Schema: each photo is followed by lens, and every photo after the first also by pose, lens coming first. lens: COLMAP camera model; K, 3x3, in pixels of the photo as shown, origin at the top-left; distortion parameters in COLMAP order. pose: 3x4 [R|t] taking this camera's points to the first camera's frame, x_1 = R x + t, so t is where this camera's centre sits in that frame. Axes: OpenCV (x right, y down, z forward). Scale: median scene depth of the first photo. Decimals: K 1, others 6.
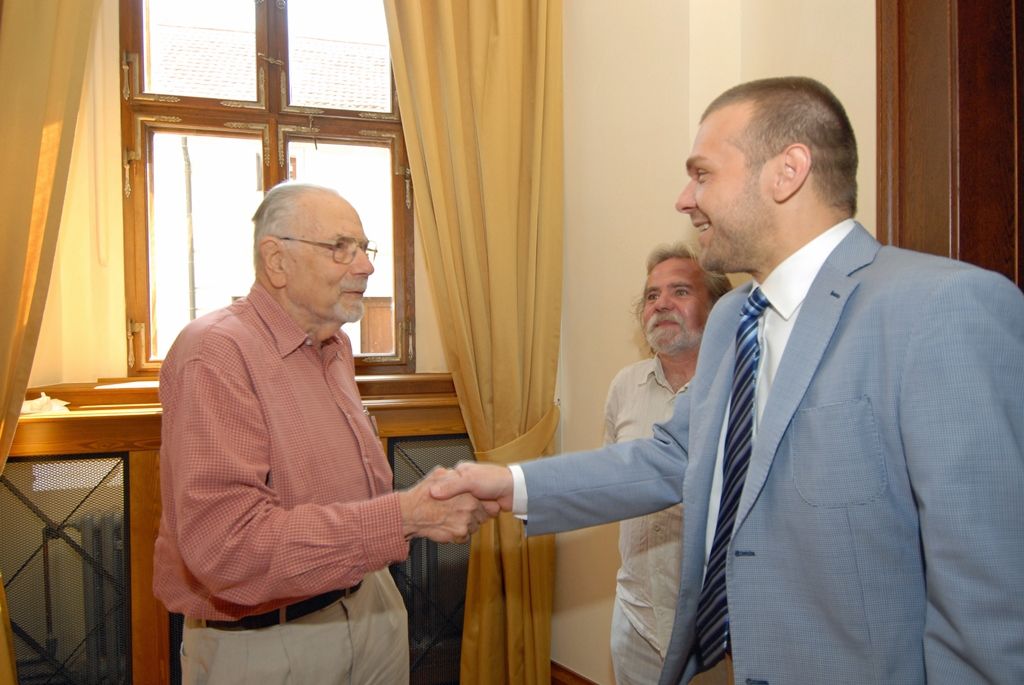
lens RADIAL K [[653.8, 0, 512.0], [0, 653.8, 342.5], [0, 0, 1]] dist [-0.087235, 0.000453]
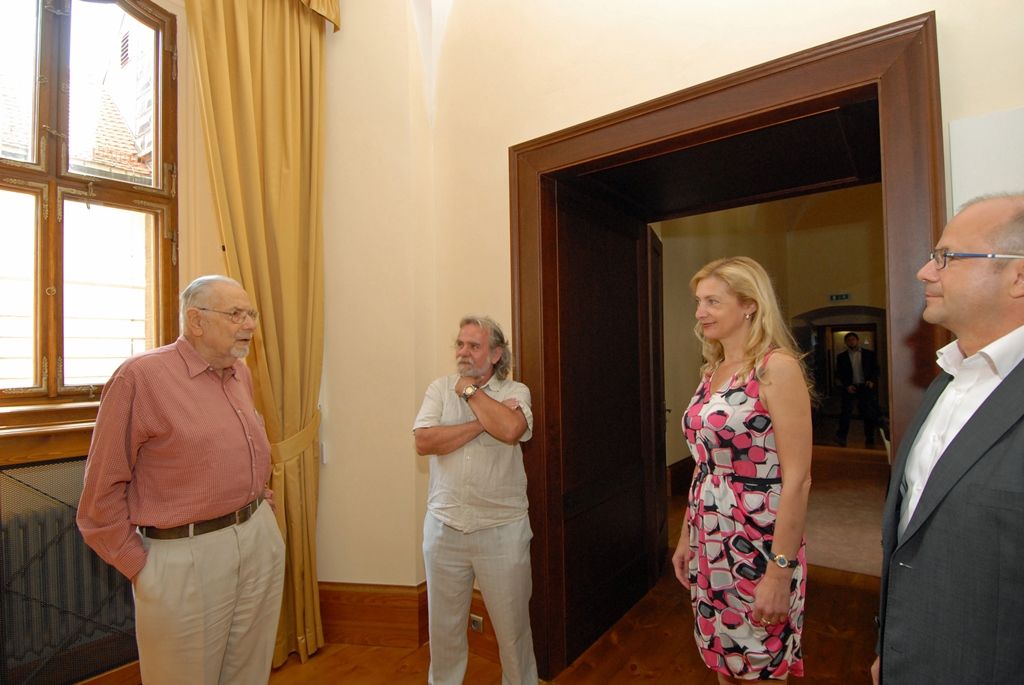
lens RADIAL K [[515.8, 0, 512.0], [0, 515.8, 342.5], [0, 0, 1]] dist [-0.000345, -0.000097]
pose [[0.846910, 0.019457, 0.531380, -0.209908], [0.009578, 0.998610, -0.051829, 0.002490], [-0.531650, 0.048984, 0.845547, -0.301140]]
